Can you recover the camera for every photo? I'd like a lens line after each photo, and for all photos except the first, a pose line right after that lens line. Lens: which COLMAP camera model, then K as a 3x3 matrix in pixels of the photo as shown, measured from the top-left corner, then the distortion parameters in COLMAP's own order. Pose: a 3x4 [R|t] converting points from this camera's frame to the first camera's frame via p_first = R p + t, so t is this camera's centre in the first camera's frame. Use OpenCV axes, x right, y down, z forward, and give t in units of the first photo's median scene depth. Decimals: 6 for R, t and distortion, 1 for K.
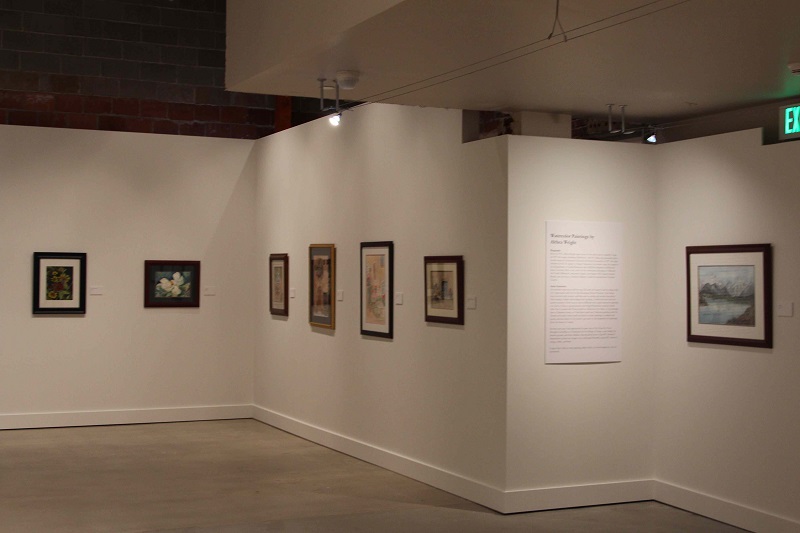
lens RADIAL K [[1150.6, 0, 400.0], [0, 1150.6, 266.5], [0, 0, 1]] dist [0.000778, -0.002554]
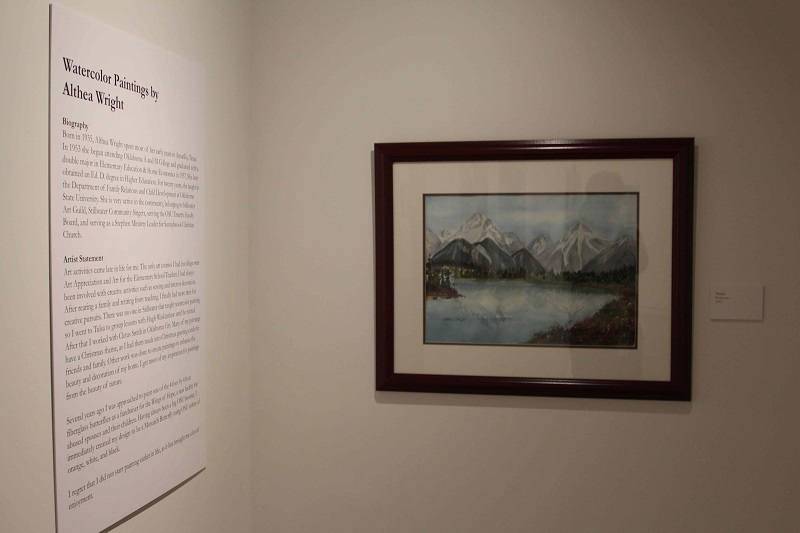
lens RADIAL K [[887.7, 0, 400.0], [0, 887.7, 266.5], [0, 0, 1]] dist [-0.073247, 0.002518]
pose [[0.598416, -0.038583, 0.800256, 0.017453], [-0.004424, 0.998665, 0.051458, 0.008365], [-0.801173, -0.034334, 0.597447, 0.837901]]
